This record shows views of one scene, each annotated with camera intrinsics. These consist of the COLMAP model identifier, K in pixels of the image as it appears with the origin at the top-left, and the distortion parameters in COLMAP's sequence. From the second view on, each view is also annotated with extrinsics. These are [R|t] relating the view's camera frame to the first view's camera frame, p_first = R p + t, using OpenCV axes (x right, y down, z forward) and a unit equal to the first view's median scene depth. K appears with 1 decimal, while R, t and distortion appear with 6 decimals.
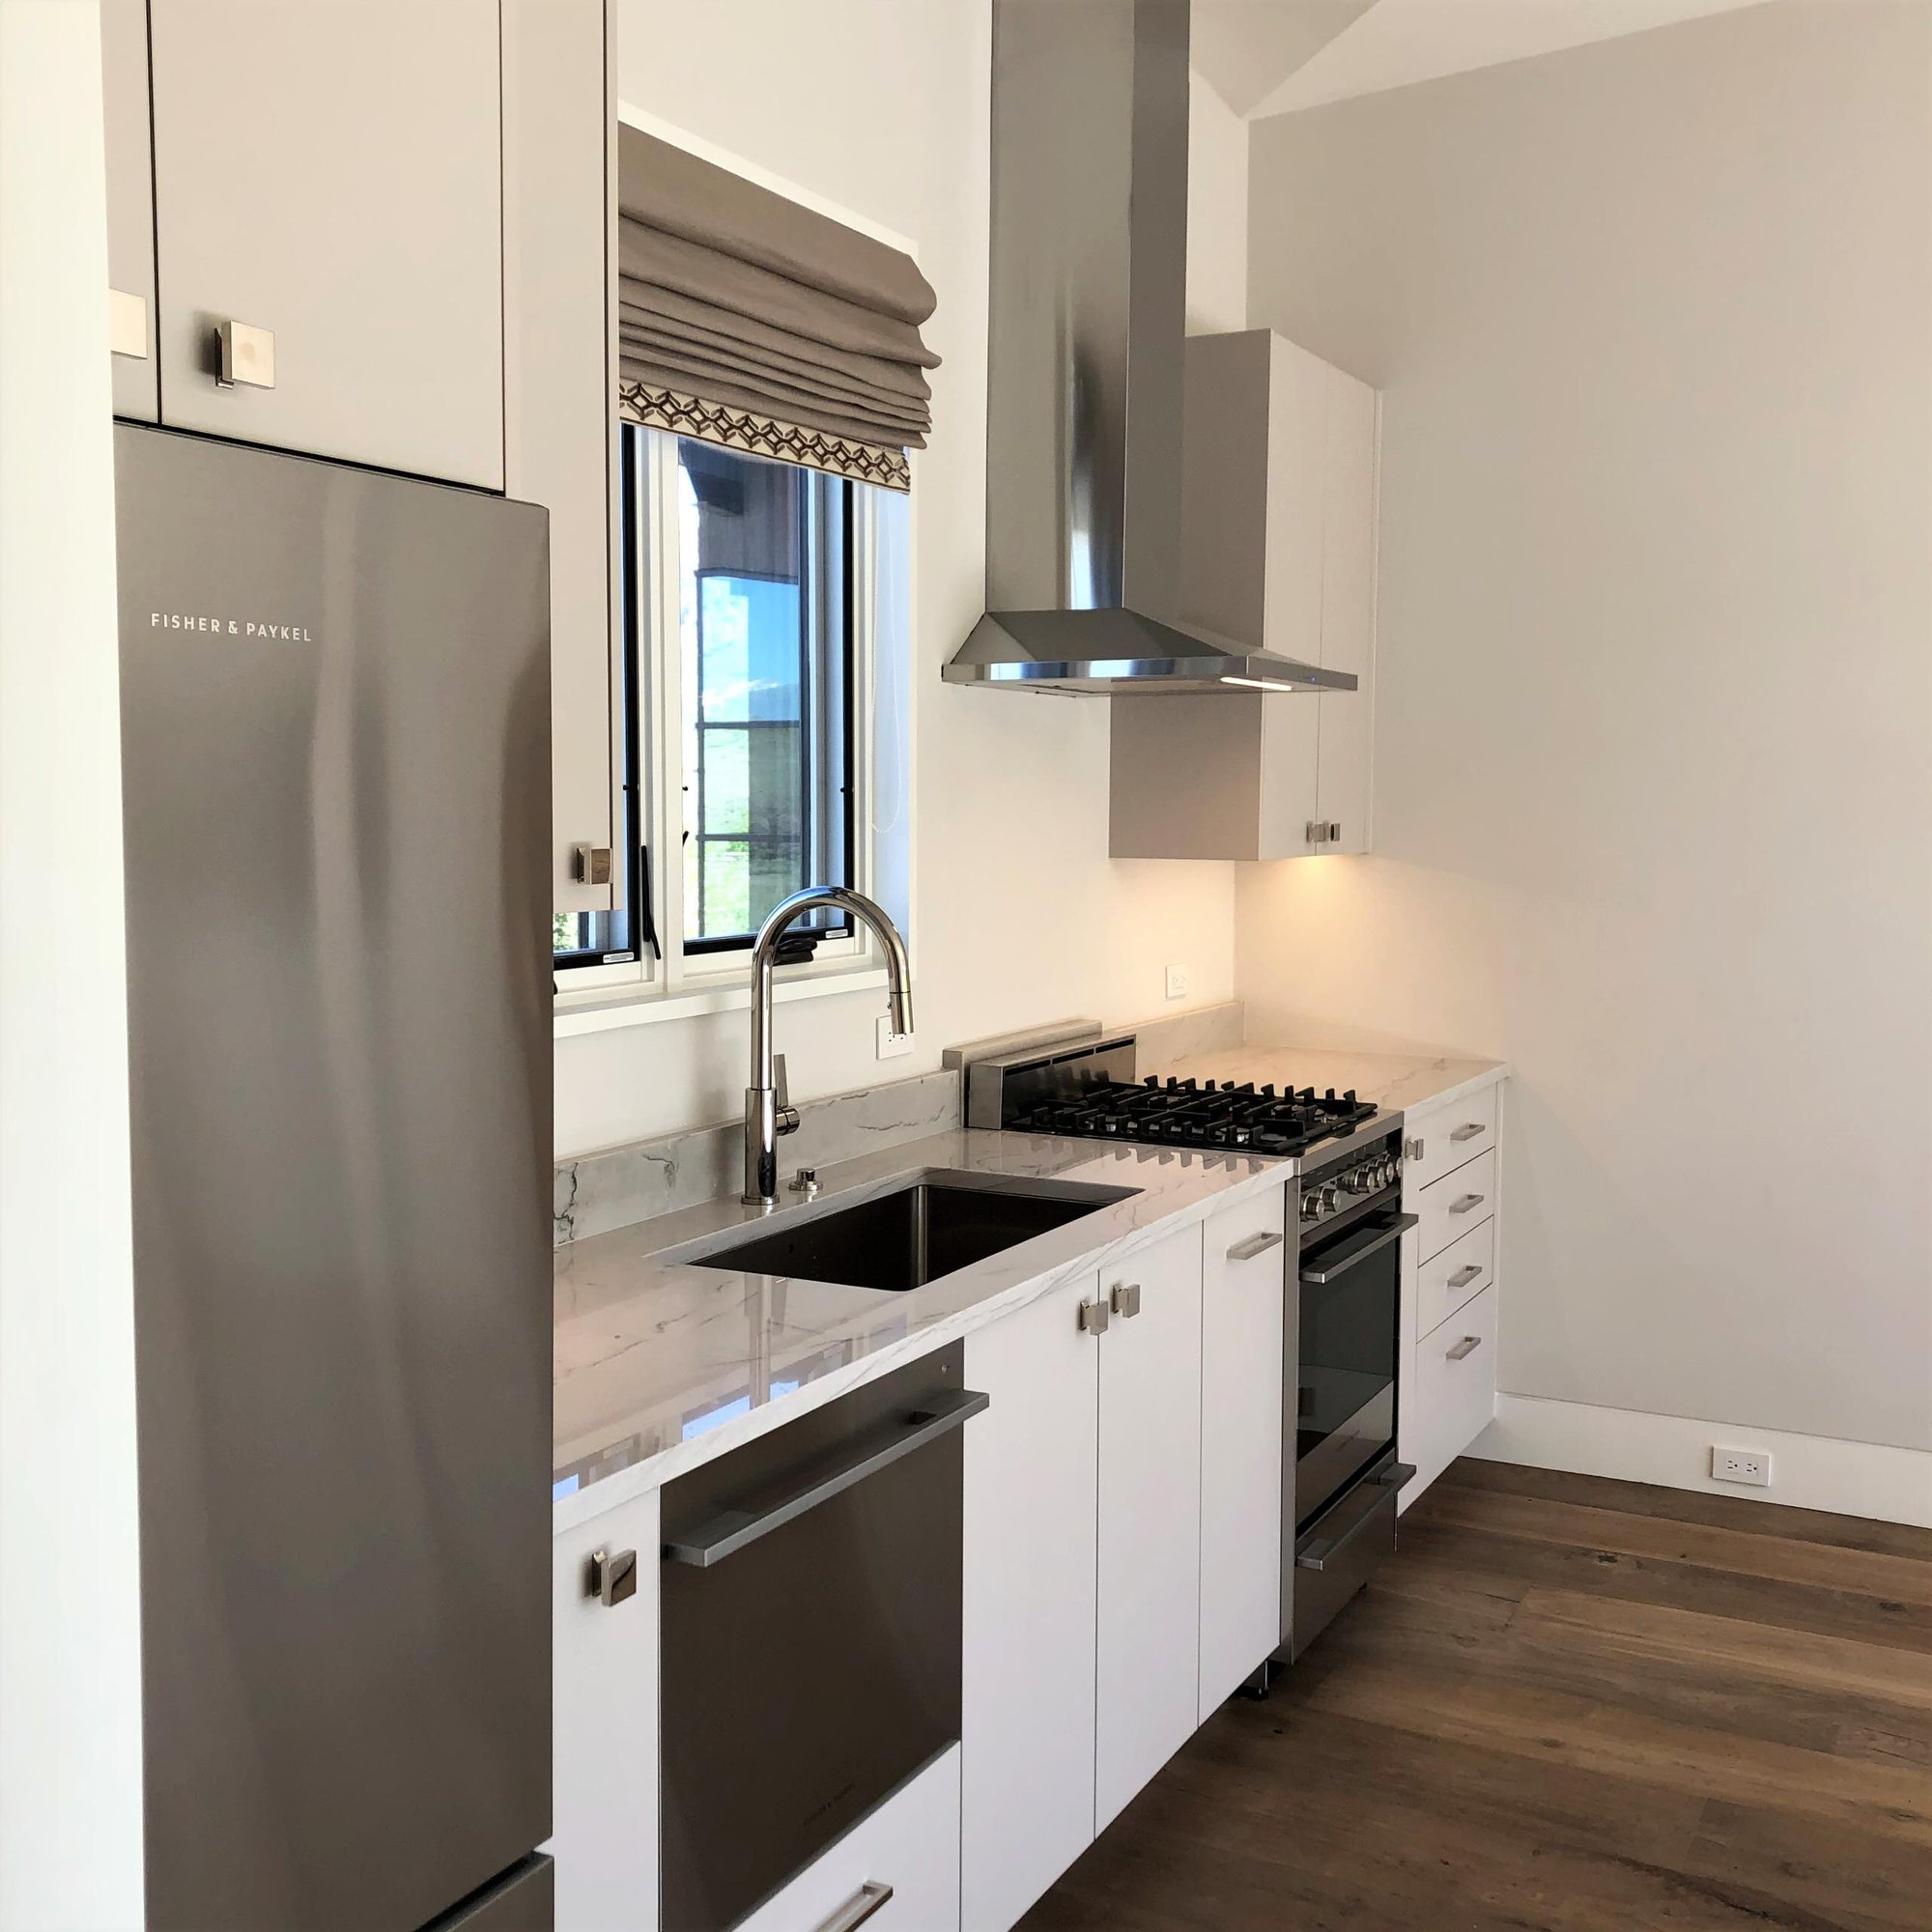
lens RADIAL K [[2089.0, 0, 966.8], [0, 2089.0, 993.8], [0, 0, 1]] dist [0.015918, -0.014698]
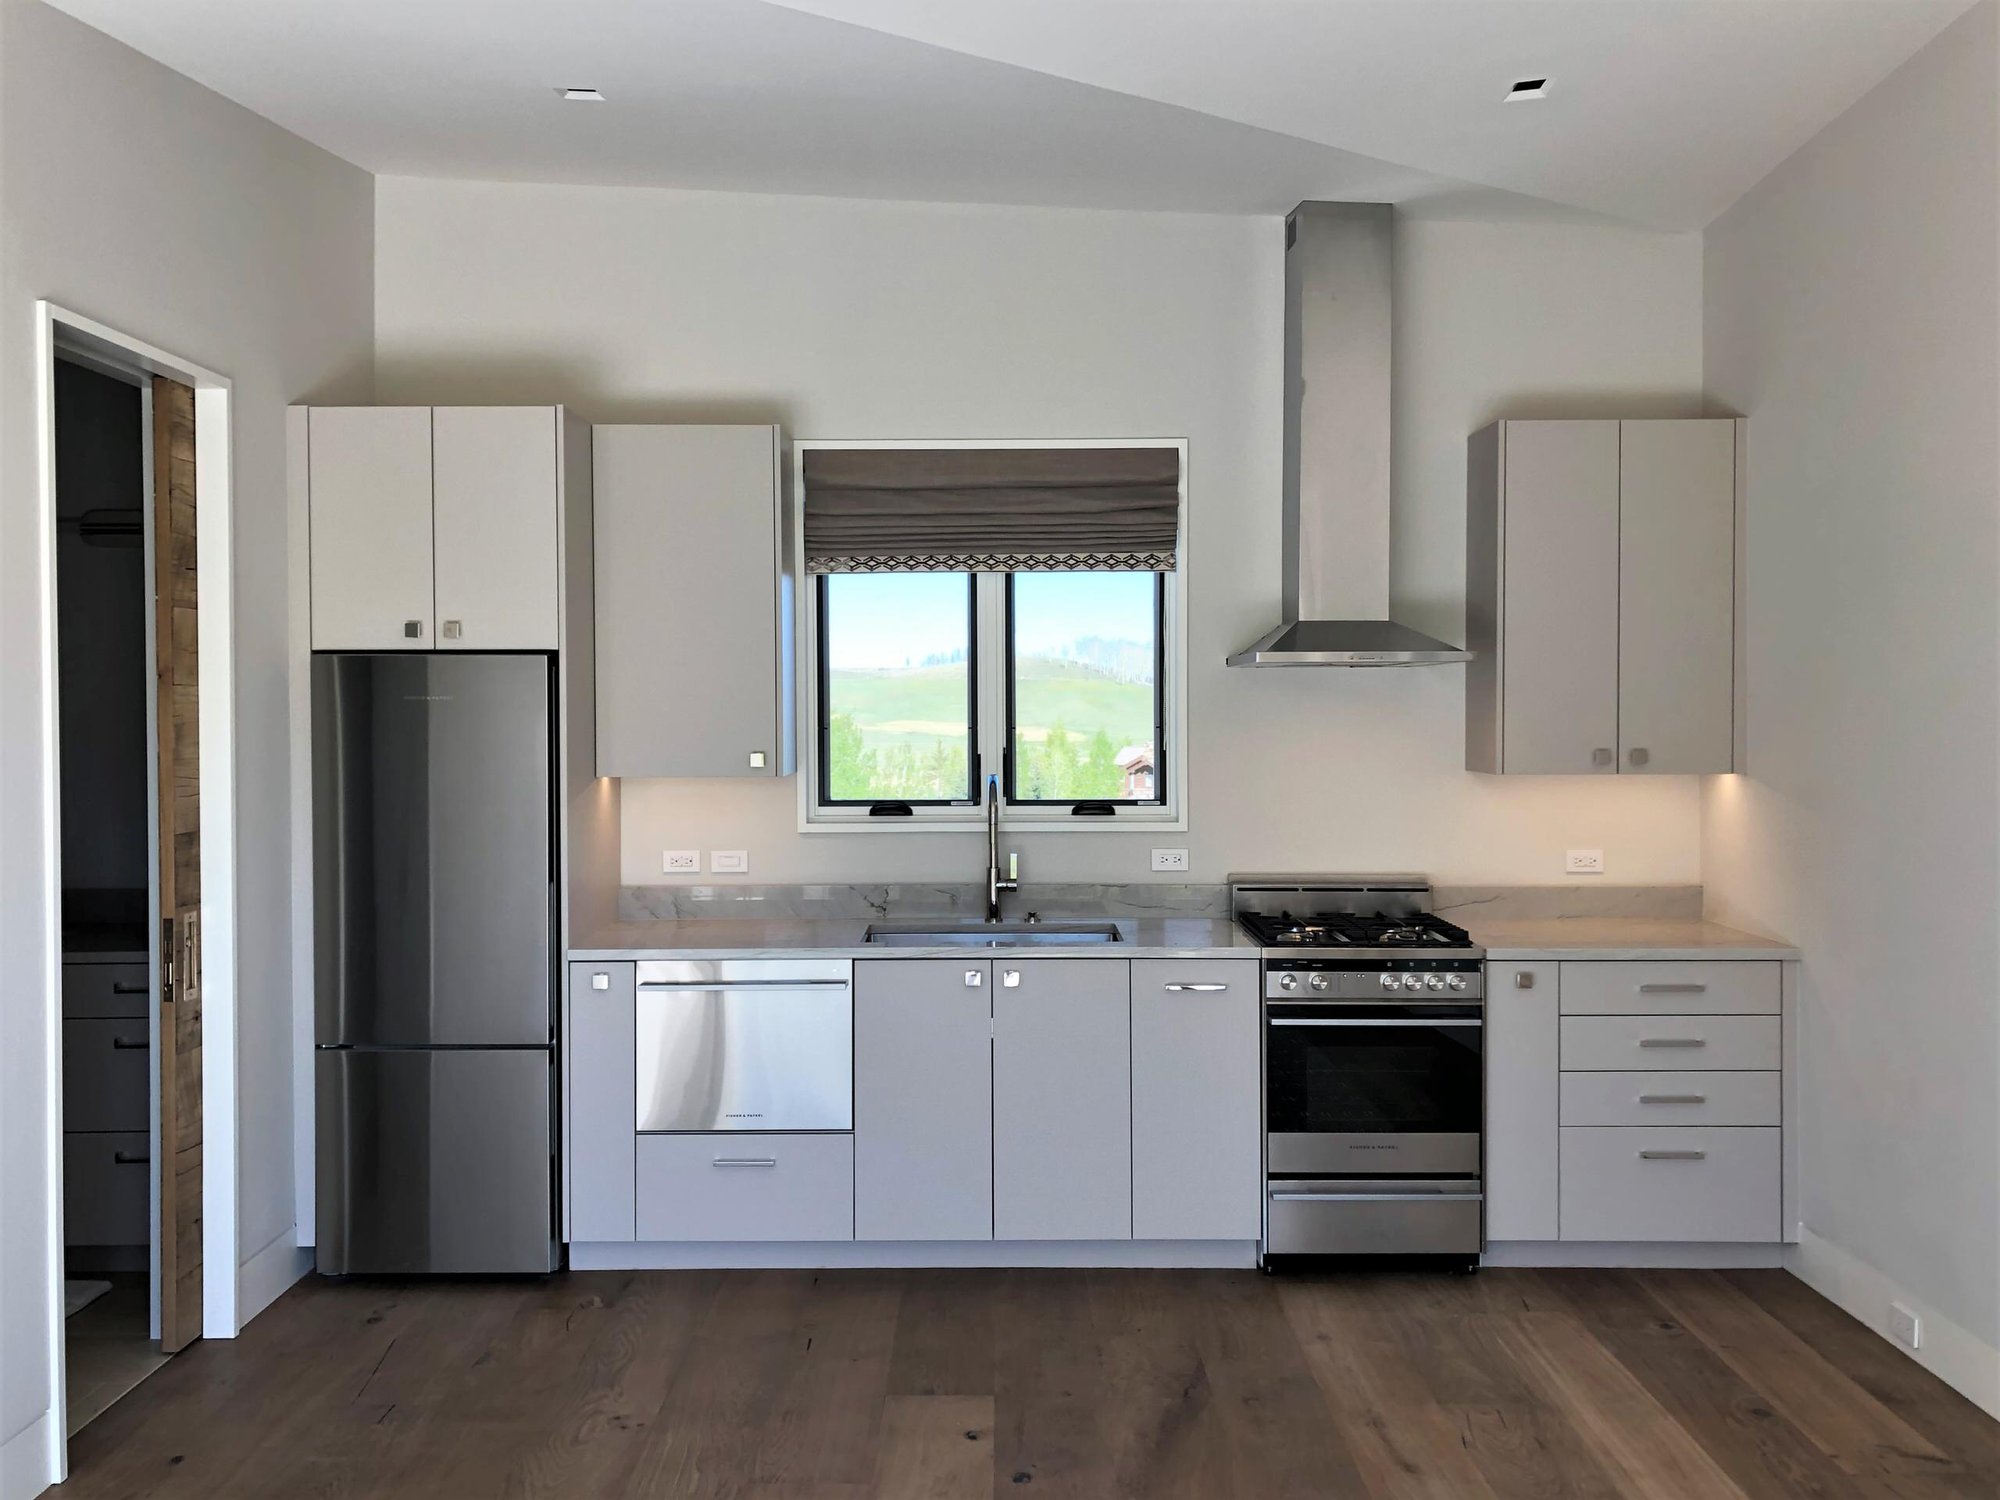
lens RADIAL K [[1672.6, 0, 965.1], [0, 1672.6, 747.1], [0, 0, 1]] dist [-0.033147, 0.083305]
pose [[0.449775, 0.013235, -0.893044, 1.173839], [-0.076487, 0.996788, -0.023749, -0.028674], [0.889861, 0.078988, 0.449343, 0.156931]]
